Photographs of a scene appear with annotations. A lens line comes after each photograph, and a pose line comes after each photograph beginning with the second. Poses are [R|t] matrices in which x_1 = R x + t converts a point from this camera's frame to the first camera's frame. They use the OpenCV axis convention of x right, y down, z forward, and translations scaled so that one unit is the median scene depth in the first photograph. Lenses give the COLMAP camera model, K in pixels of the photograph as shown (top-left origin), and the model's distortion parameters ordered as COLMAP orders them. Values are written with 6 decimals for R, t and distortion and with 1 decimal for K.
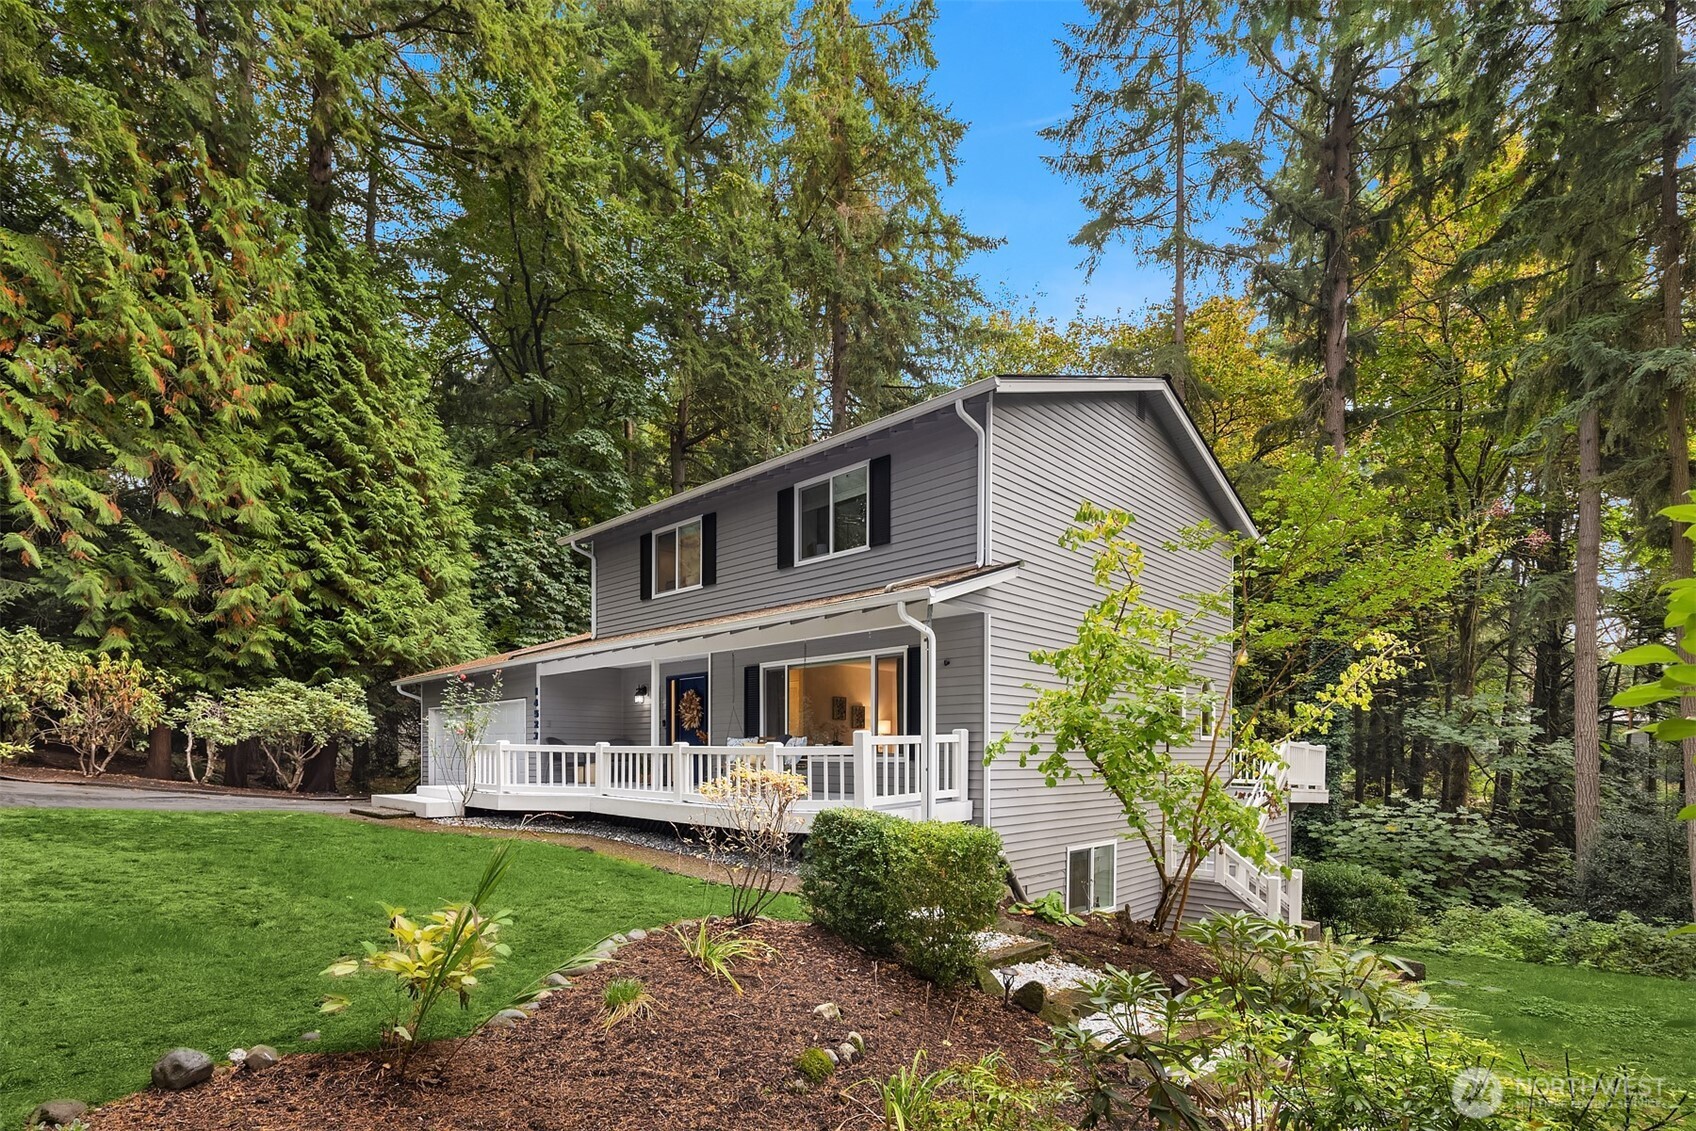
lens RADIAL K [[825.3, 0, 845.9], [0, 825.3, 532.3], [0, 0, 1]] dist [0.002289, -0.000754]
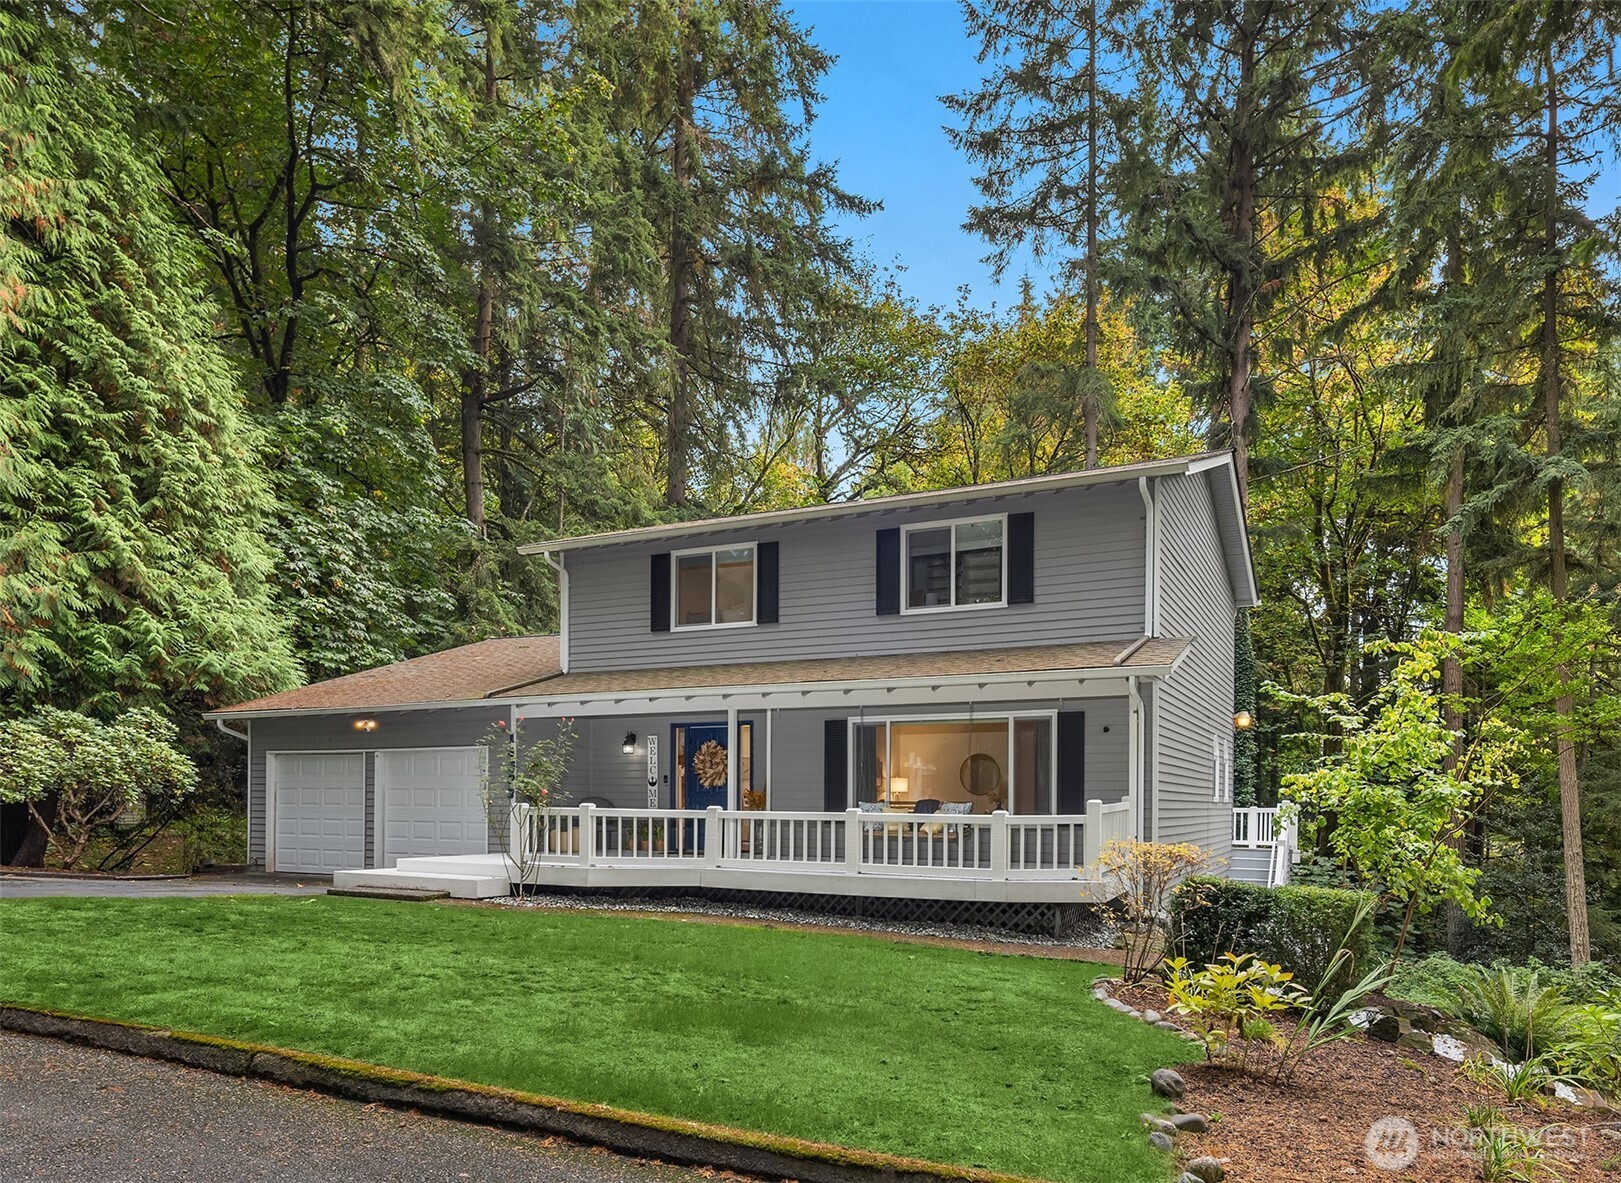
lens RADIAL K [[1082.1, 0, 810.5], [0, 1082.1, 464.1], [0, 0, 1]] dist [-0.004962, -0.000677]
pose [[0.946617, 0.095729, 0.307818, -0.349510], [-0.084473, 0.995185, -0.049719, -0.037070], [-0.311095, 0.021063, 0.950145, -0.084464]]
